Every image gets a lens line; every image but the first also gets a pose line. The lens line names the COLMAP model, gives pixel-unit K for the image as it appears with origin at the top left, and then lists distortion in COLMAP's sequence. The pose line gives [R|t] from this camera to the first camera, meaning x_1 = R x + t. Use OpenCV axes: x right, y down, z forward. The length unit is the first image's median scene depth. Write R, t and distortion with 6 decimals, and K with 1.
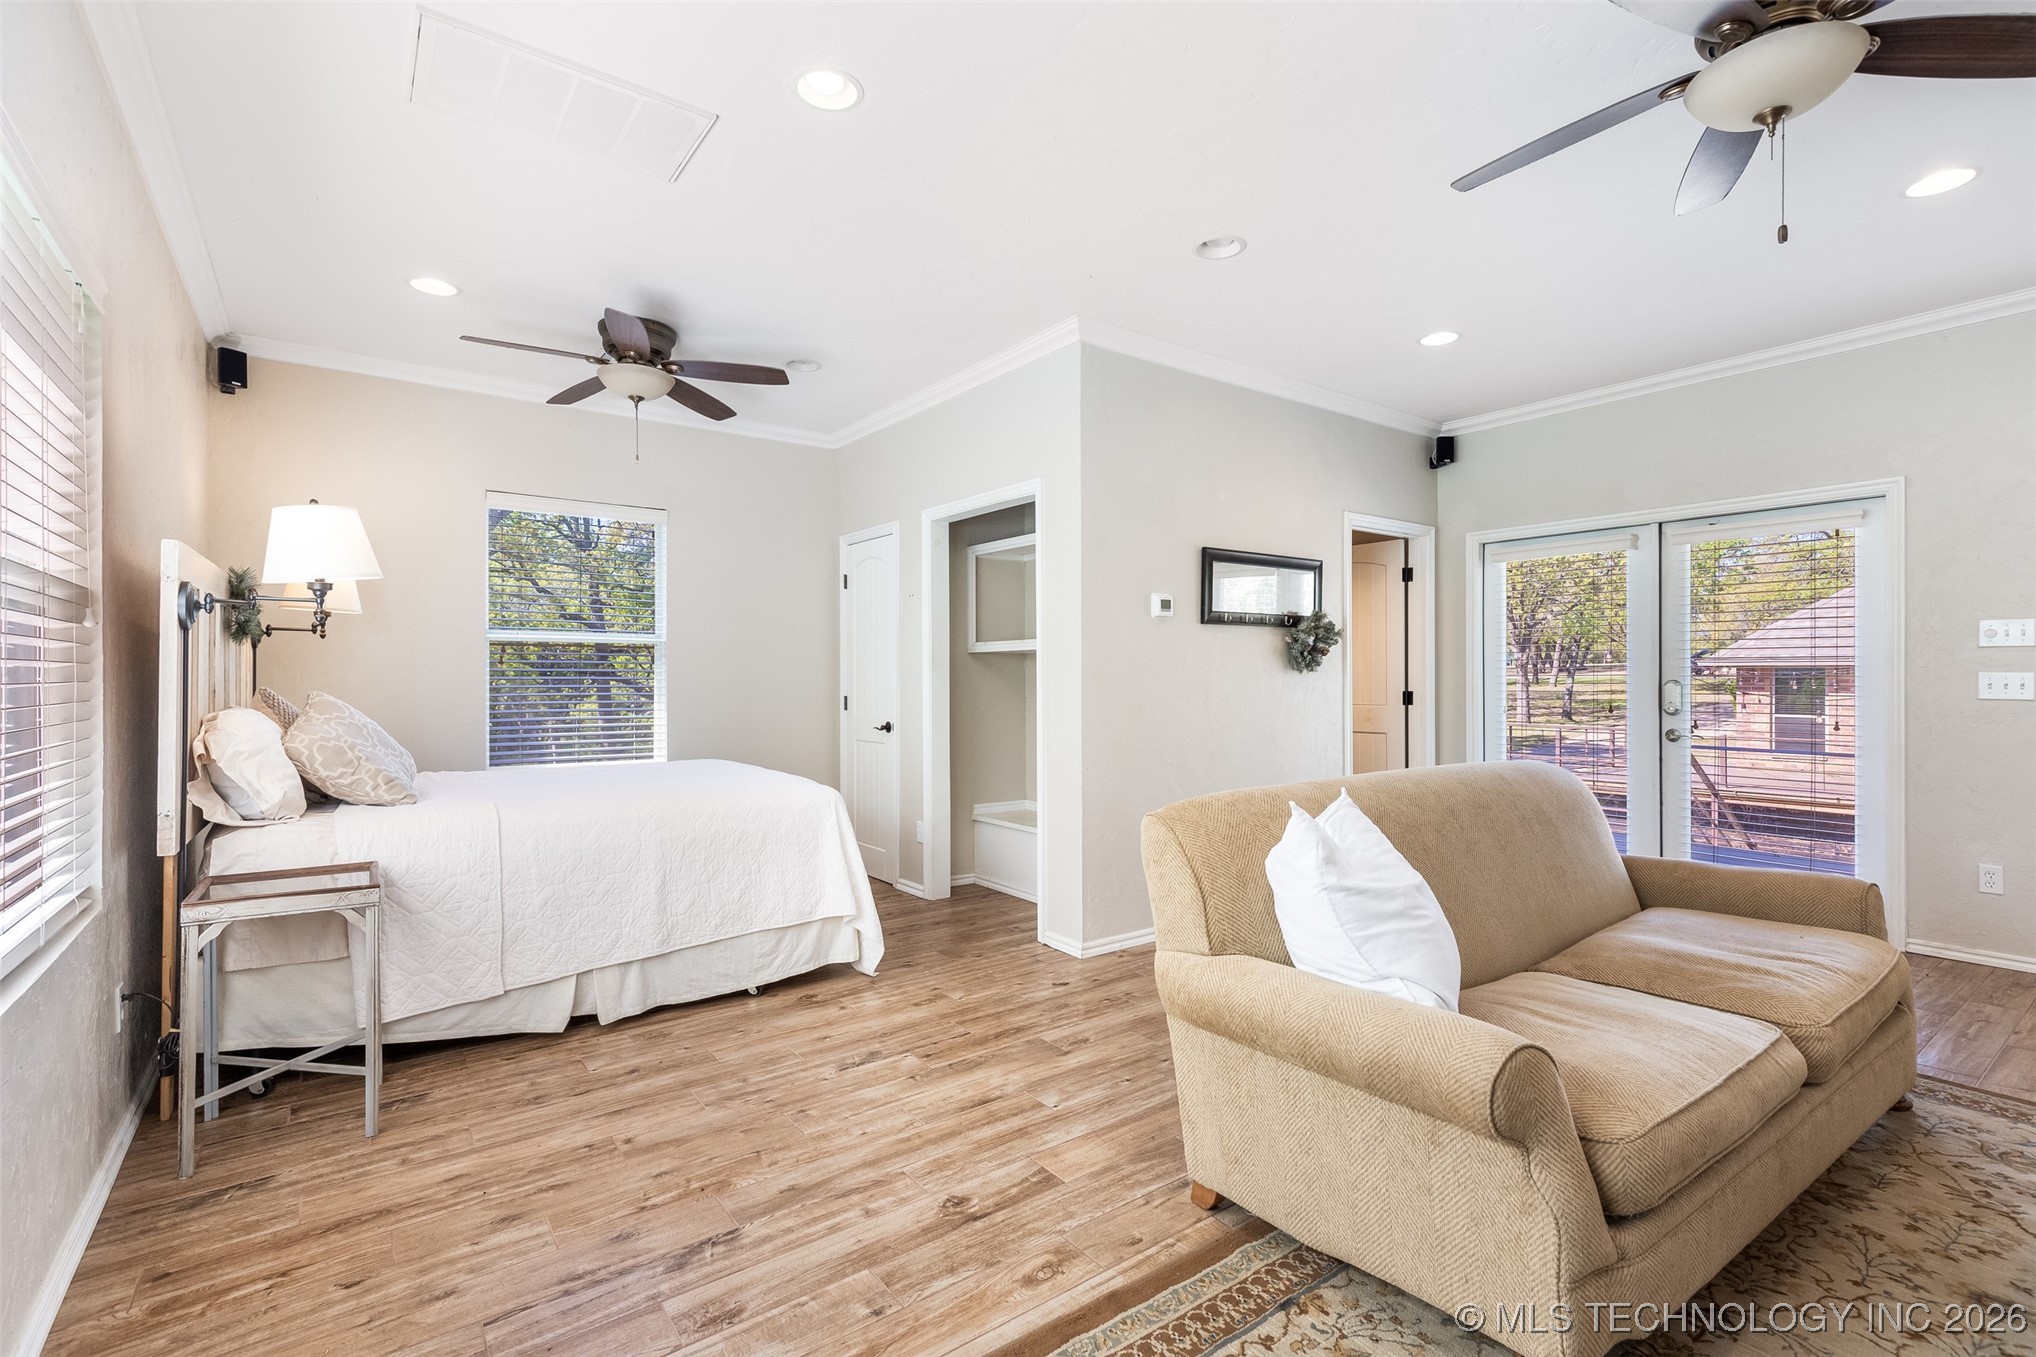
lens RADIAL K [[929.7, 0, 1032.5], [0, 929.7, 677.7], [0, 0, 1]] dist [0.007945, -0.002552]
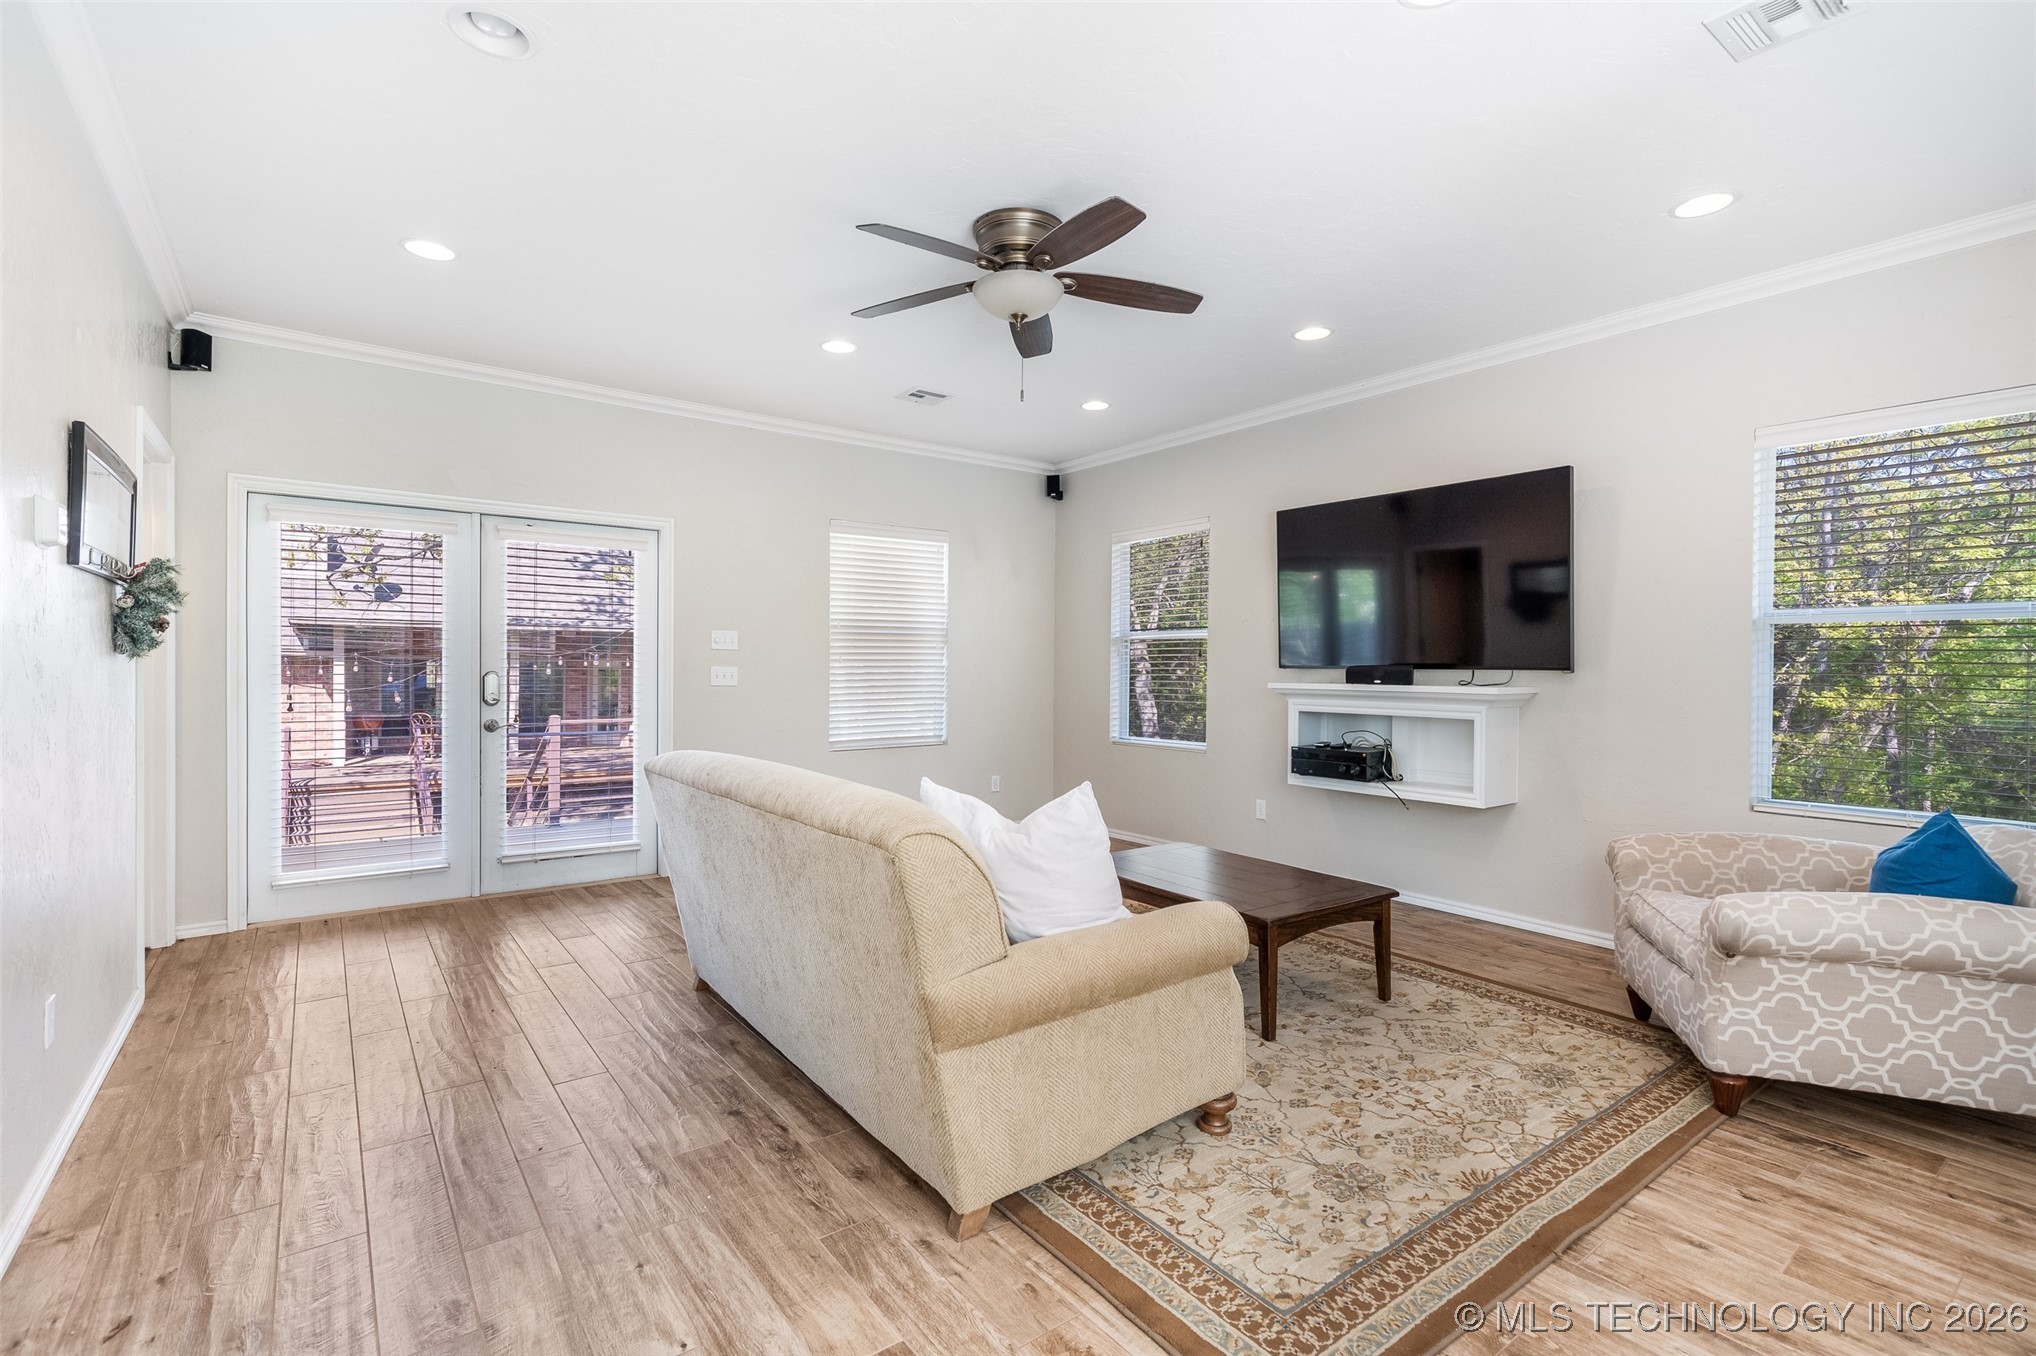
lens RADIAL K [[929.7, 0, 1032.5], [0, 929.7, 674.9], [0, 0, 1]] dist [0.007945, -0.002552]
pose [[-0.014020, -0.001880, 0.999900, -0.720418], [-0.007779, 0.999968, 0.001771, 0.000360], [-0.999871, -0.007753, -0.014034, 0.910394]]
